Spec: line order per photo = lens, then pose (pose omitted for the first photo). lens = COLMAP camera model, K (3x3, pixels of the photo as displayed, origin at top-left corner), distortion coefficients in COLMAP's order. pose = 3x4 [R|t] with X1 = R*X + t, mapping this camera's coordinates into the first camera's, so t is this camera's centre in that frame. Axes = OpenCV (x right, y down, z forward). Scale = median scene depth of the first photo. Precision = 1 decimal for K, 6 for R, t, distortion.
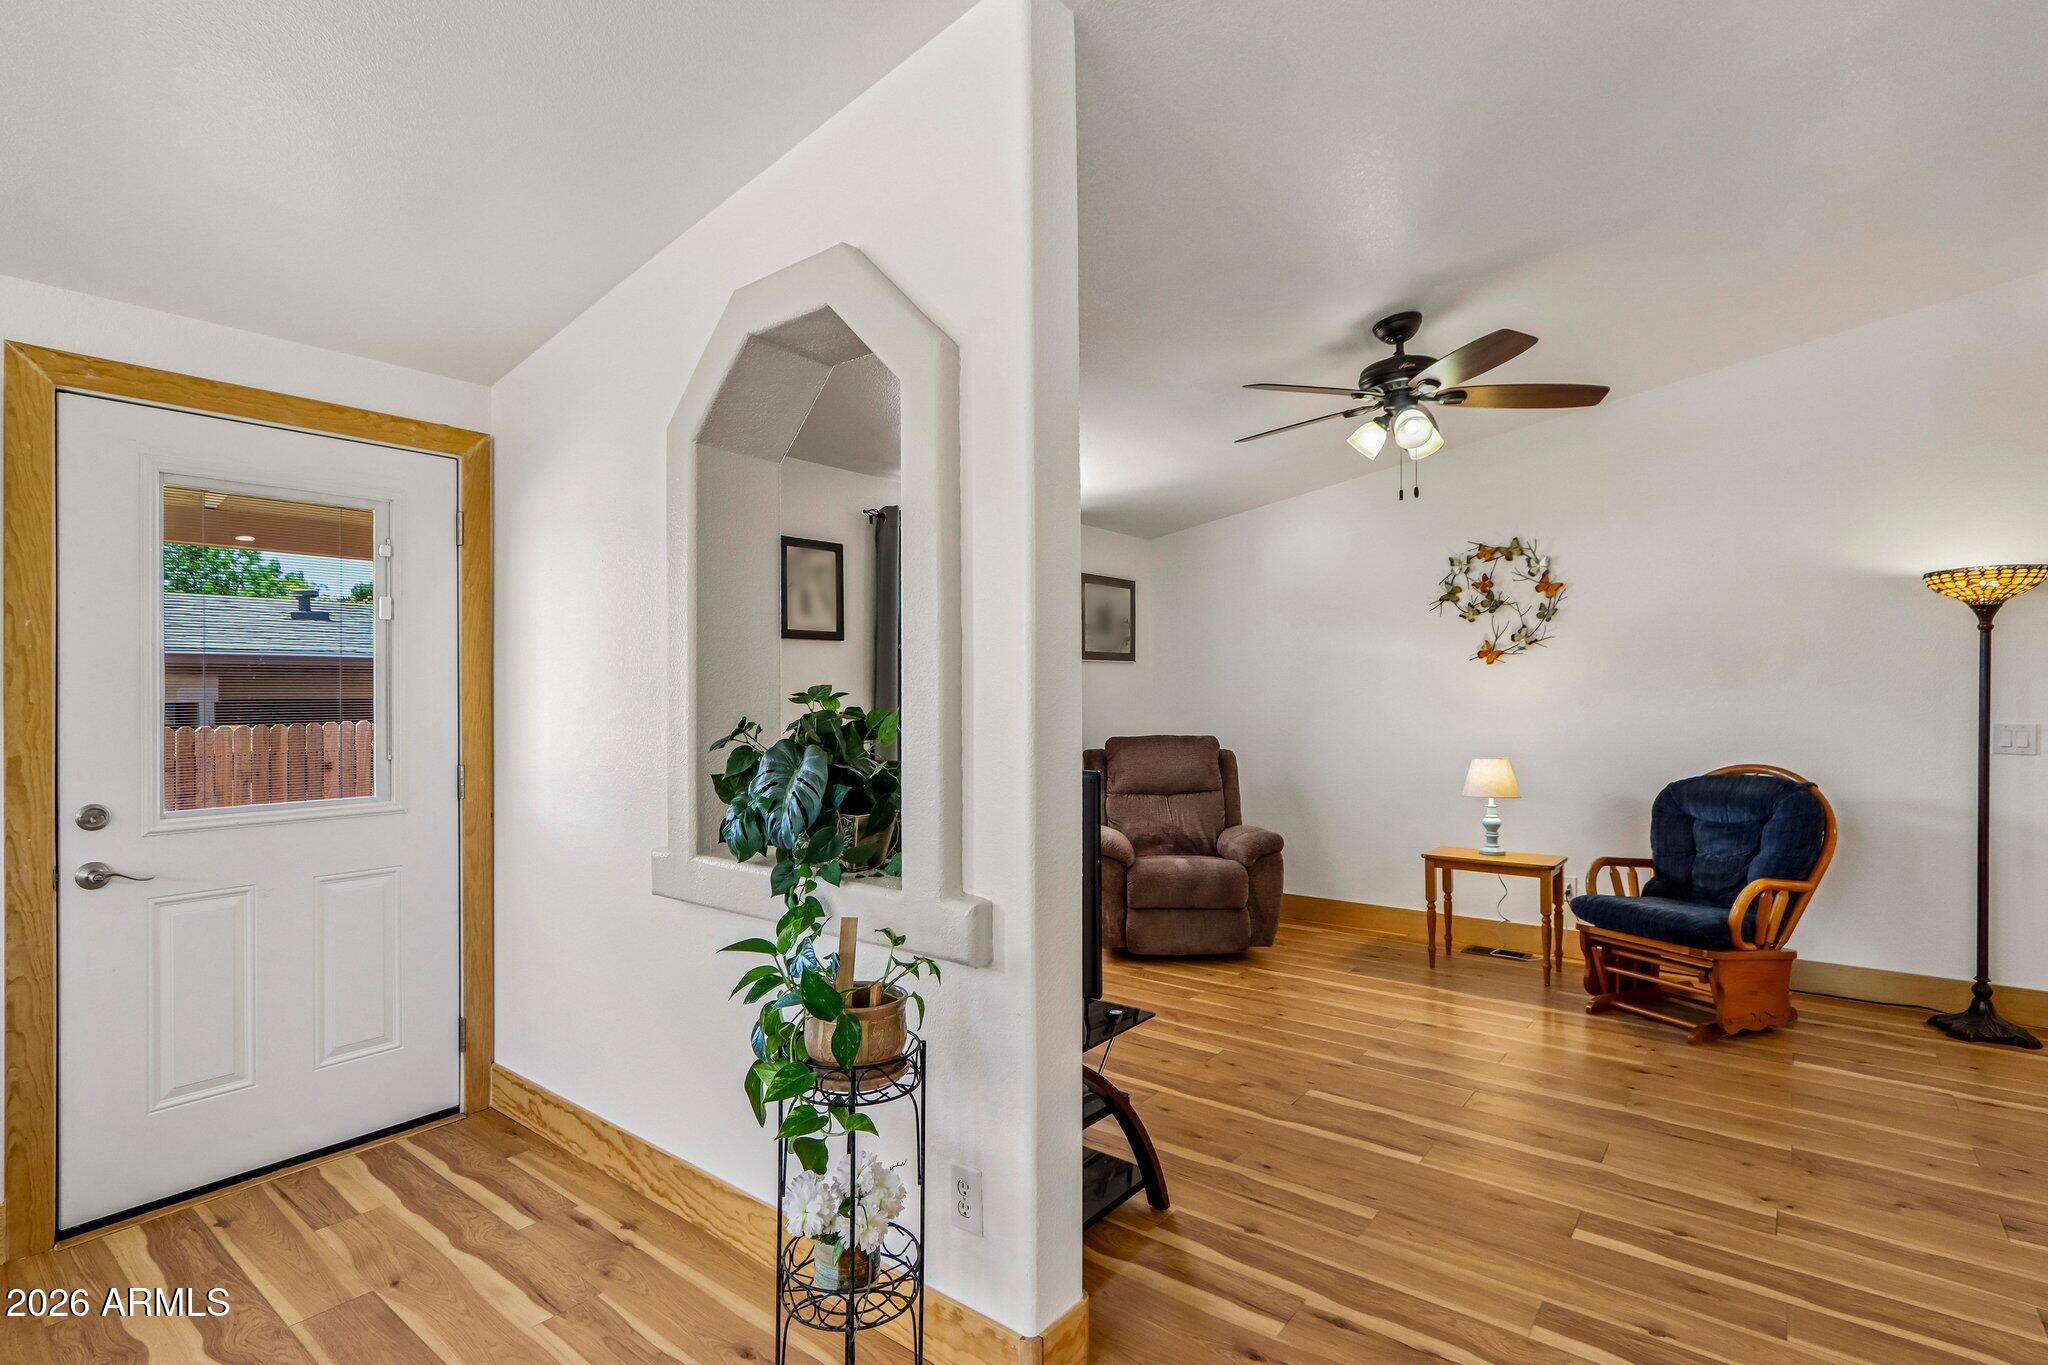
lens RADIAL K [[969.2, 0, 1020.3], [0, 969.2, 687.4], [0, 0, 1]] dist [-0.005722, -0.003362]
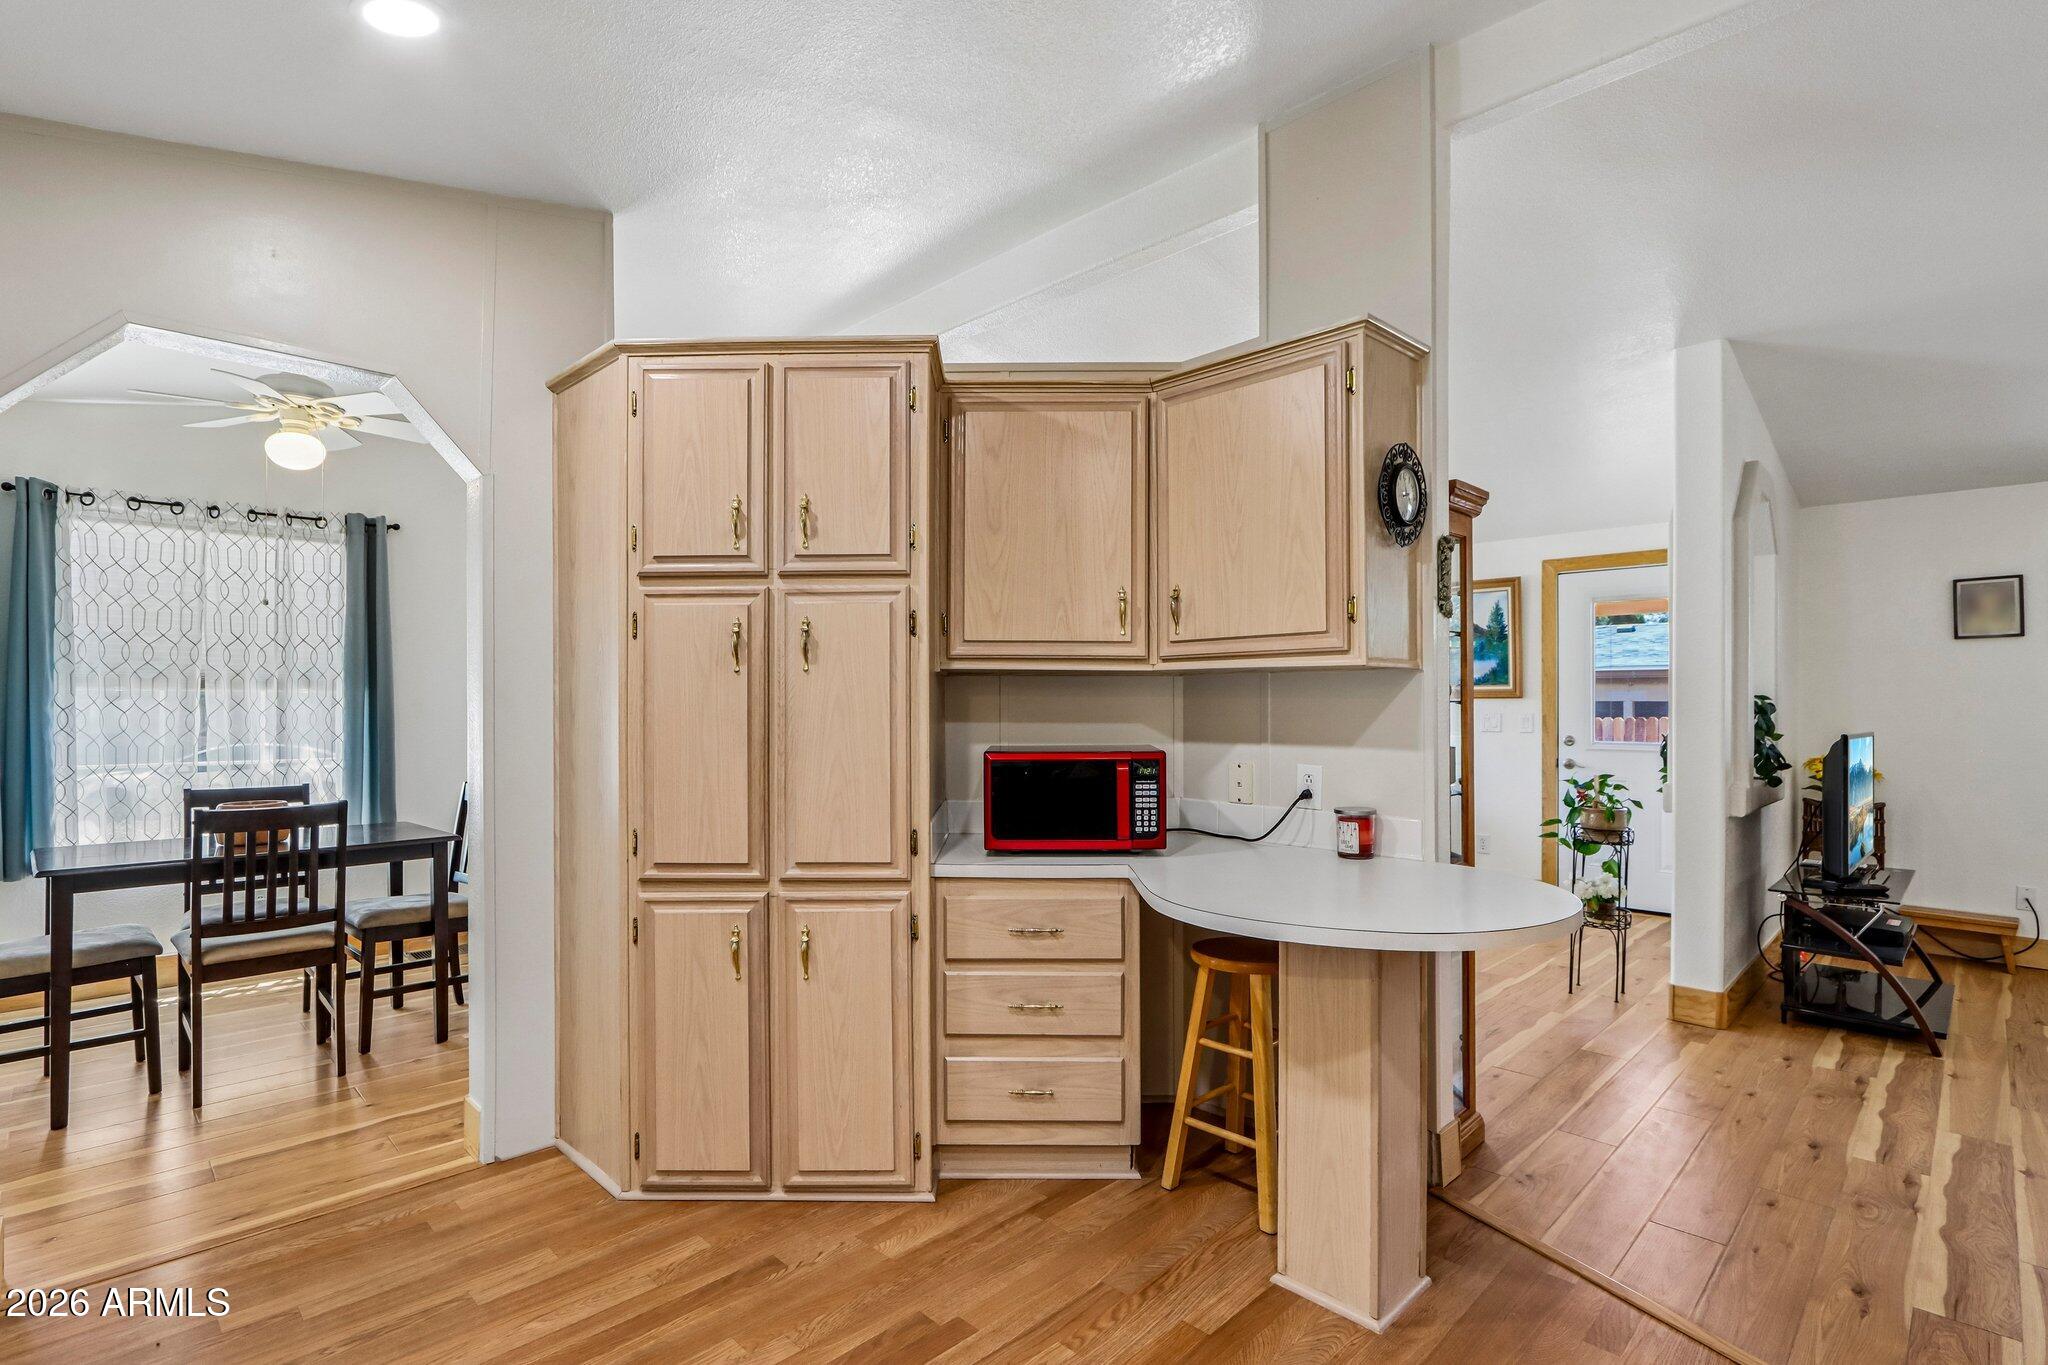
lens RADIAL K [[969.2, 0, 1016.8], [0, 969.2, 696.0], [0, 0, 1]] dist [-0.005722, -0.003362]
pose [[-0.106793, -0.003547, -0.994275, 0.825576], [0.010014, 0.999939, -0.004643, 0.007185], [0.994231, -0.010452, -0.106751, -0.081173]]
